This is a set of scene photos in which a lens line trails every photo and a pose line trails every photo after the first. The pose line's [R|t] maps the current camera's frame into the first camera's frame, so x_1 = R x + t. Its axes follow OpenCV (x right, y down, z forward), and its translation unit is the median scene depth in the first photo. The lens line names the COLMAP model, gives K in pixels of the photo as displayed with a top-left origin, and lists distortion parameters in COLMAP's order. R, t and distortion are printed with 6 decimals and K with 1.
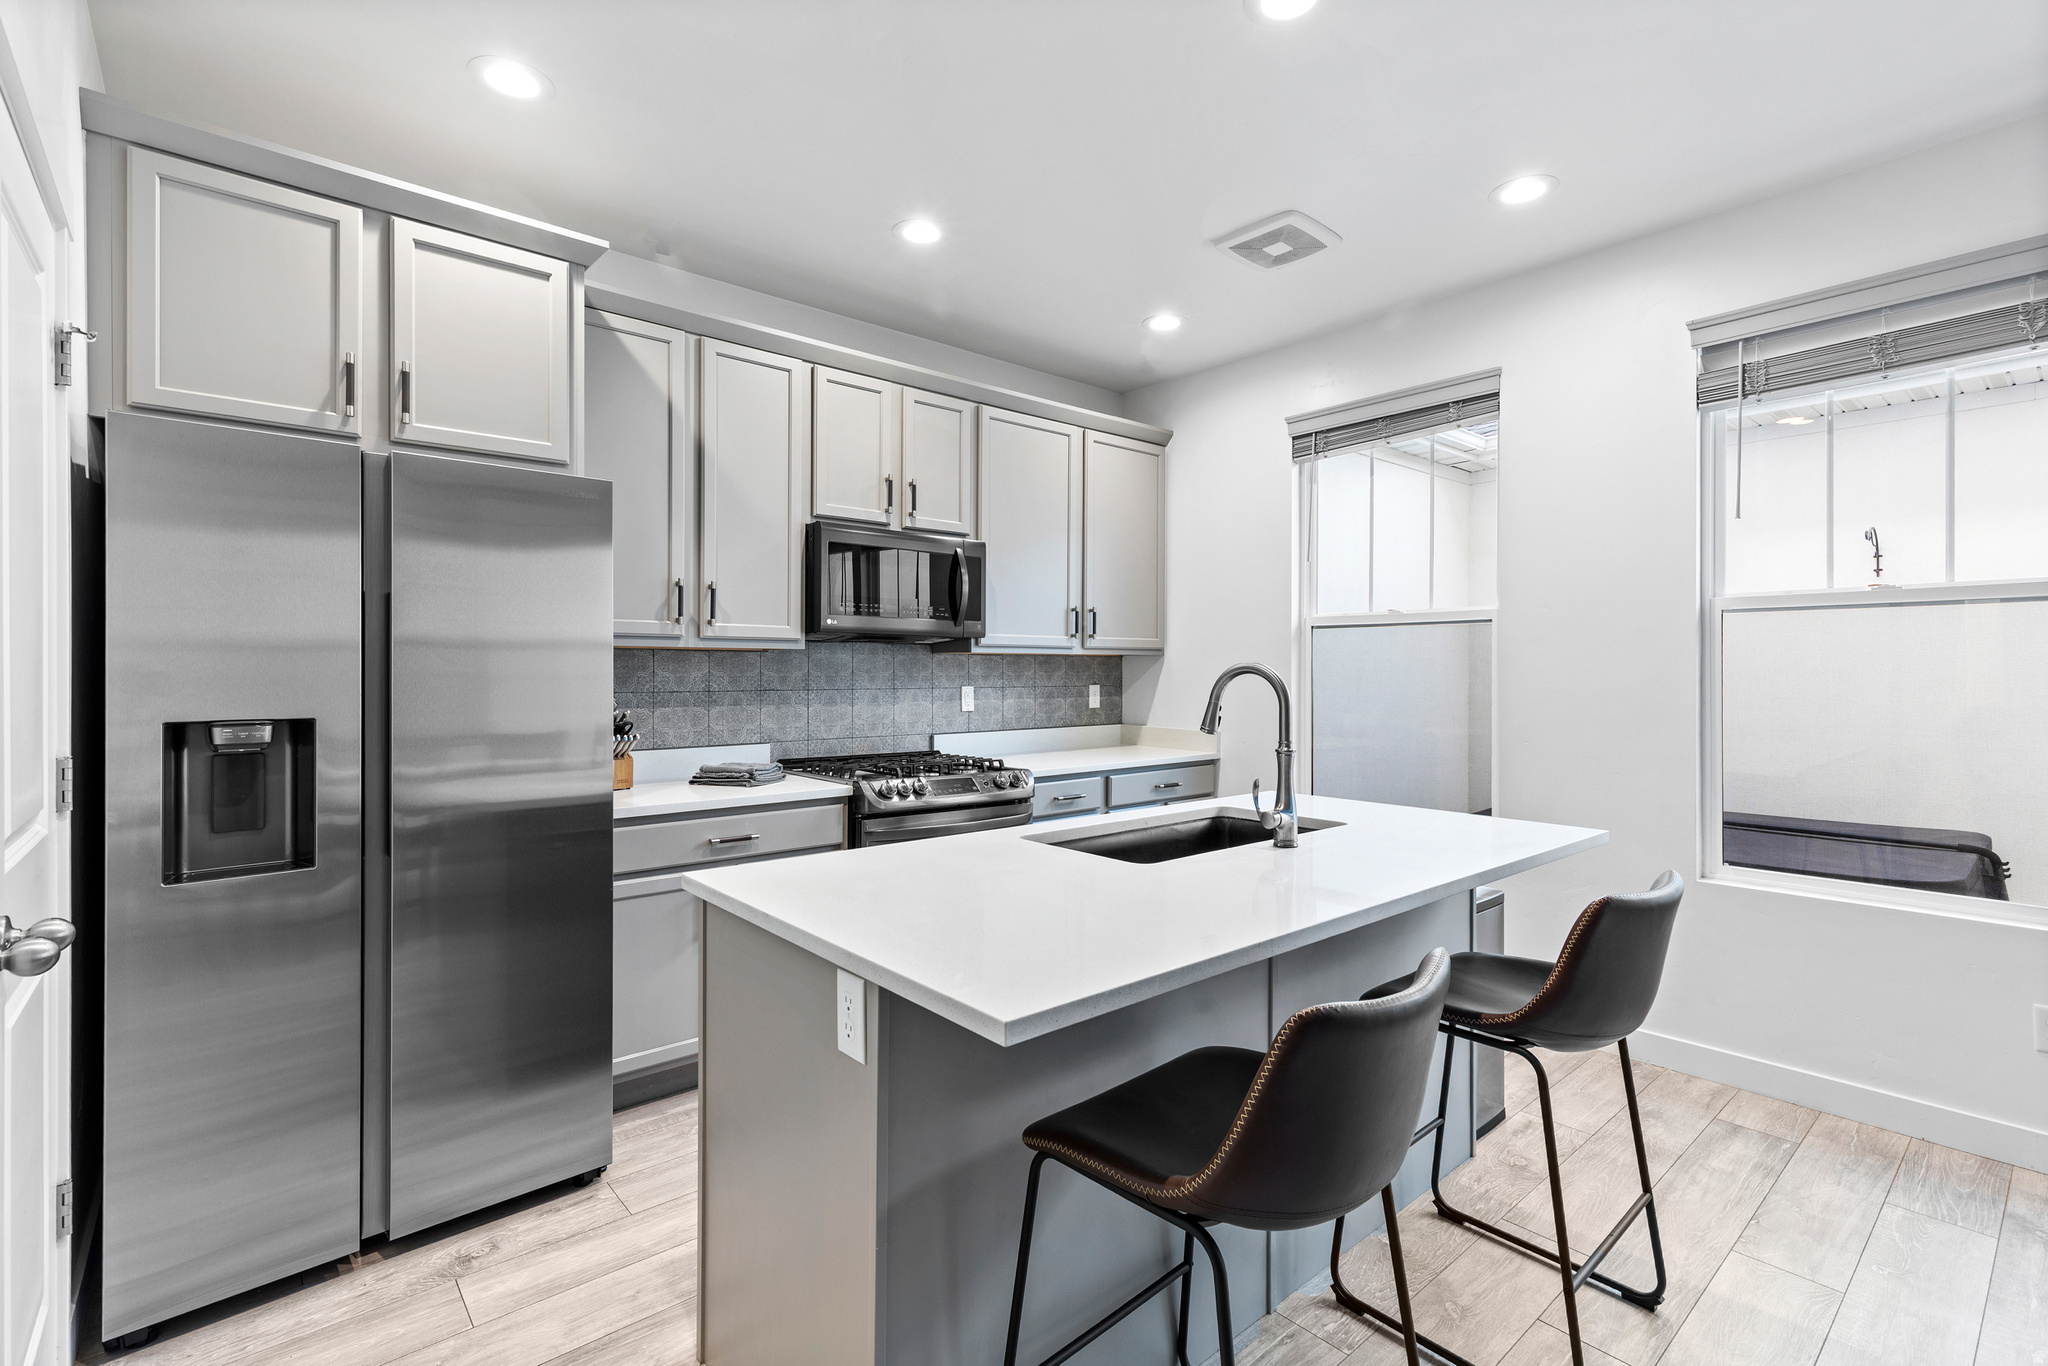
lens RADIAL K [[925.4, 0, 1020.5], [0, 925.4, 679.8], [0, 0, 1]] dist [0.011186, -0.002191]
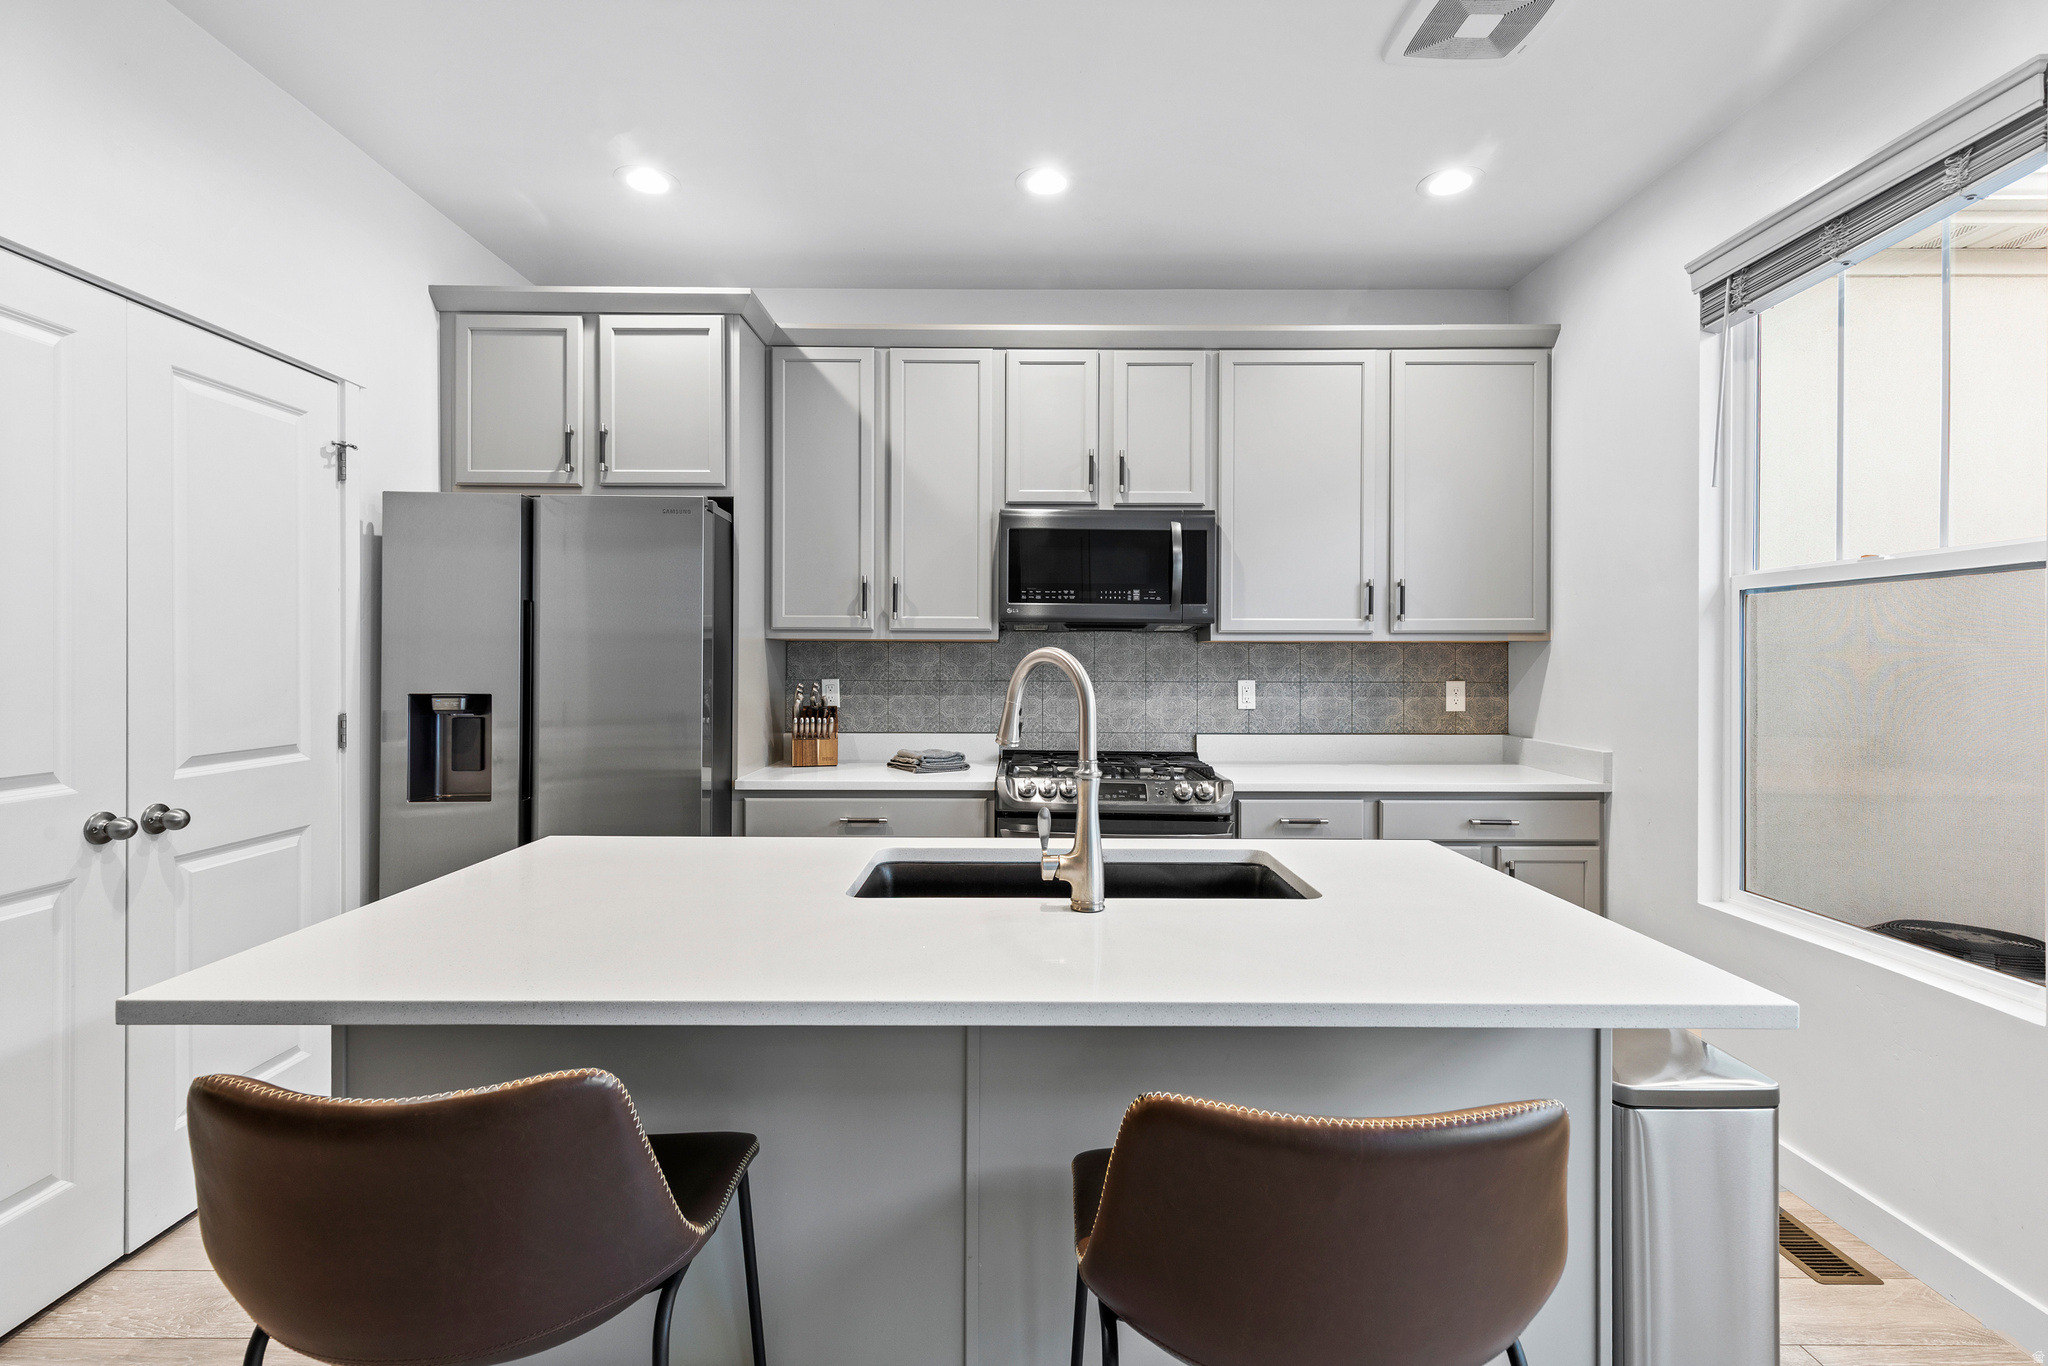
lens RADIAL K [[925.4, 0, 1023.5], [0, 925.4, 666.4], [0, 0, 1]] dist [0.011186, -0.002191]
pose [[0.760105, 0.004711, -0.649784, 0.390562], [-0.008968, 0.999955, -0.003241, -0.001227], [0.649739, 0.008291, 0.760112, 0.242082]]
